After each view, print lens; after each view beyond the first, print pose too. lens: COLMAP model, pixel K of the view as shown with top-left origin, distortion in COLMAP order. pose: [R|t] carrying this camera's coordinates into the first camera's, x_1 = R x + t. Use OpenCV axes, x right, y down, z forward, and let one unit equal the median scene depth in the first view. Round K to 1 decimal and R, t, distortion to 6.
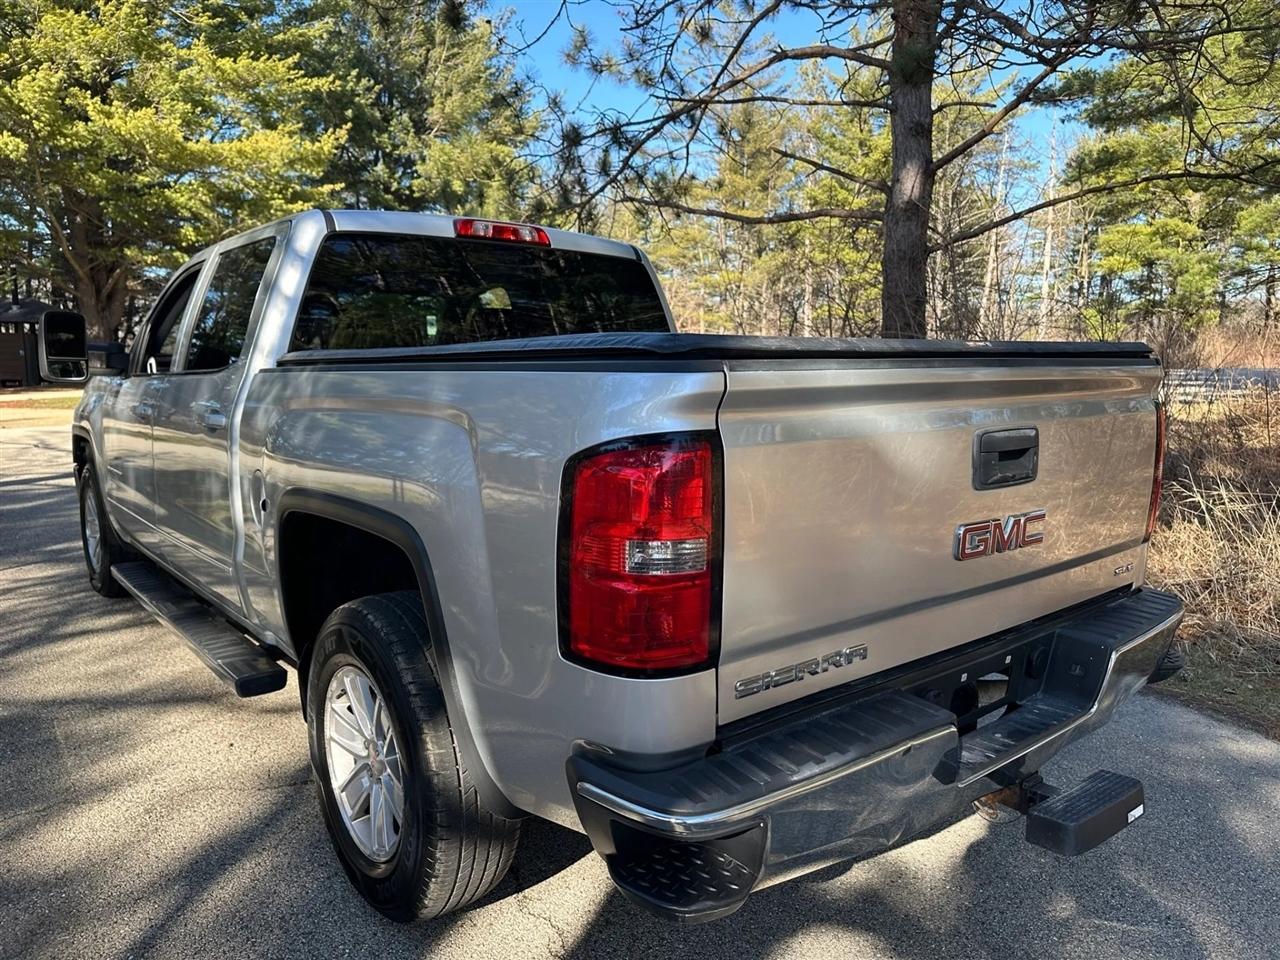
lens RADIAL K [[919.4, 0, 635.2], [0, 919.4, 481.3], [0, 0, 1]] dist [0.036508, -0.033646]
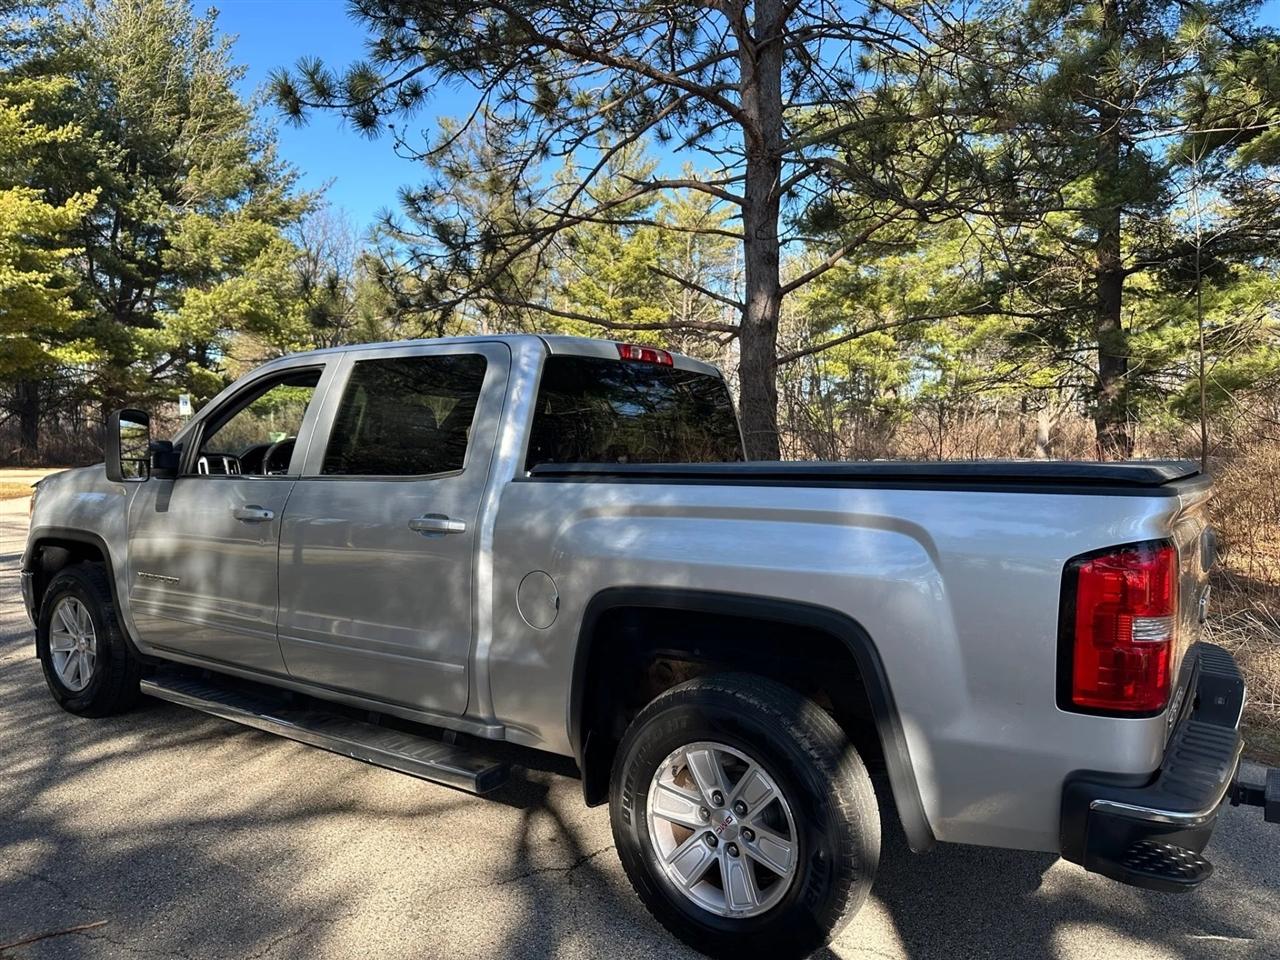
lens RADIAL K [[919.4, 0, 645.8], [0, 919.4, 479.4], [0, 0, 1]] dist [0.036508, -0.033646]
pose [[0.954828, -0.000195, 0.297159, -0.144519], [0.027930, 0.995632, -0.089092, -0.005071], [-0.295844, 0.093367, 0.950662, -0.018586]]
